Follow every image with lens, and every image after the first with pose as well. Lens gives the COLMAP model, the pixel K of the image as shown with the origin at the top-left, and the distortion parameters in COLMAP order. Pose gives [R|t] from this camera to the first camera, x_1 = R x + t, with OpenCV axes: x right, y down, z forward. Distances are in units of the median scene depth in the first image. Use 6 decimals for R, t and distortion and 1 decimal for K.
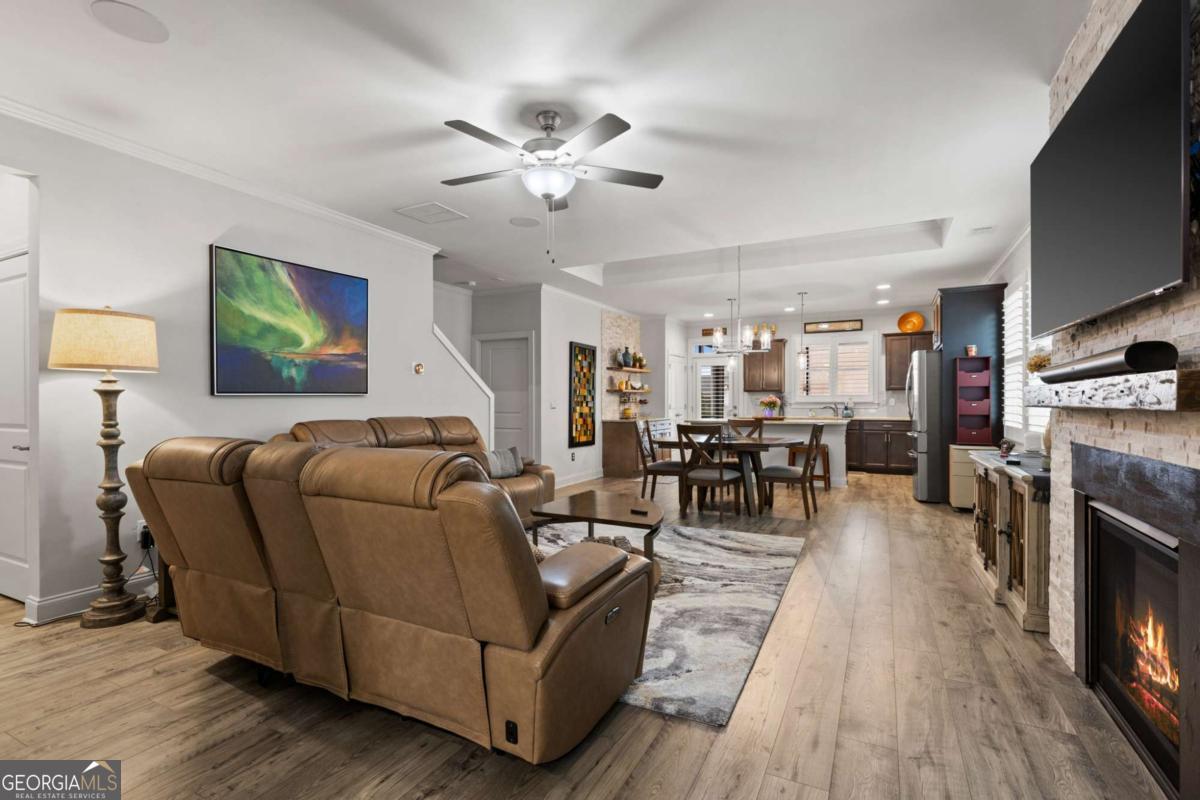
lens RADIAL K [[563.7, 0, 598.3], [0, 563.7, 400.6], [0, 0, 1]] dist [0.002045, 0.000205]
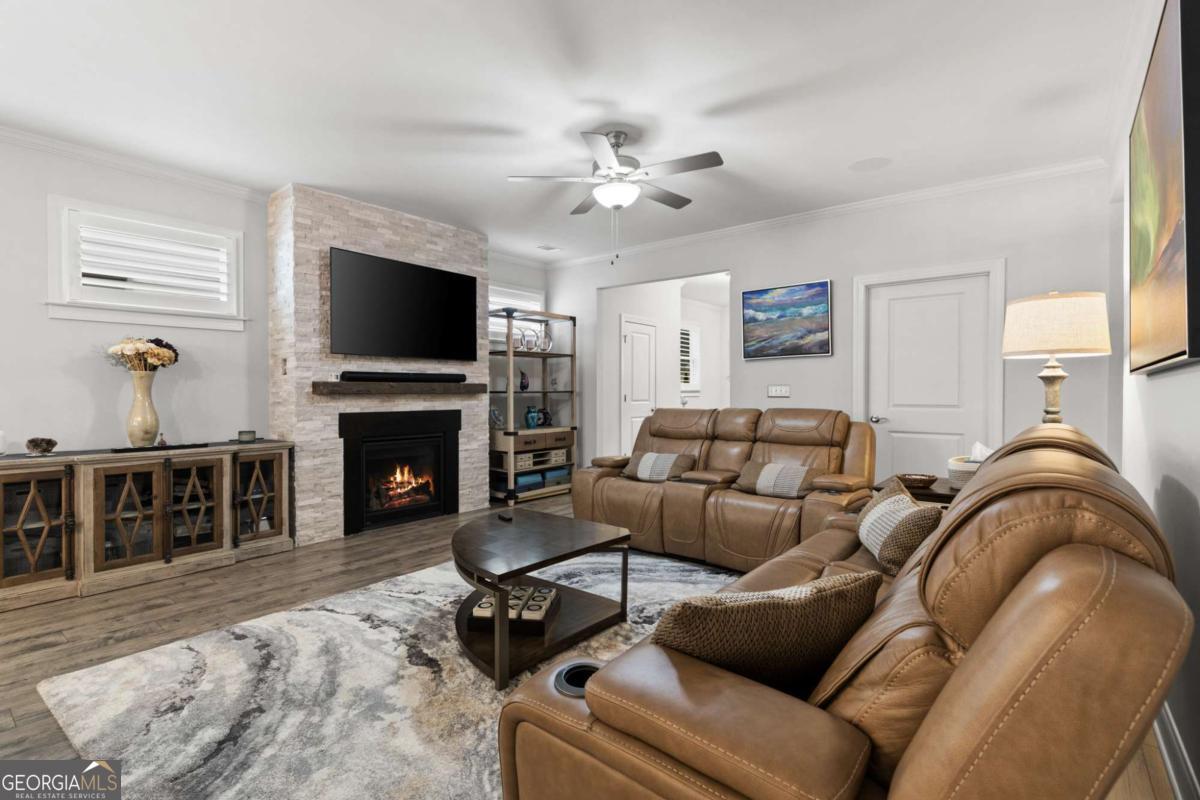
lens RADIAL K [[563.7, 0, 591.5], [0, 563.7, 398.5], [0, 0, 1]] dist [0.002045, 0.000205]
pose [[-0.978062, 0.001236, 0.208310, -0.198665], [0.002052, 0.999991, 0.003703, 0.011830], [-0.208303, 0.004049, -0.978056, 1.548208]]
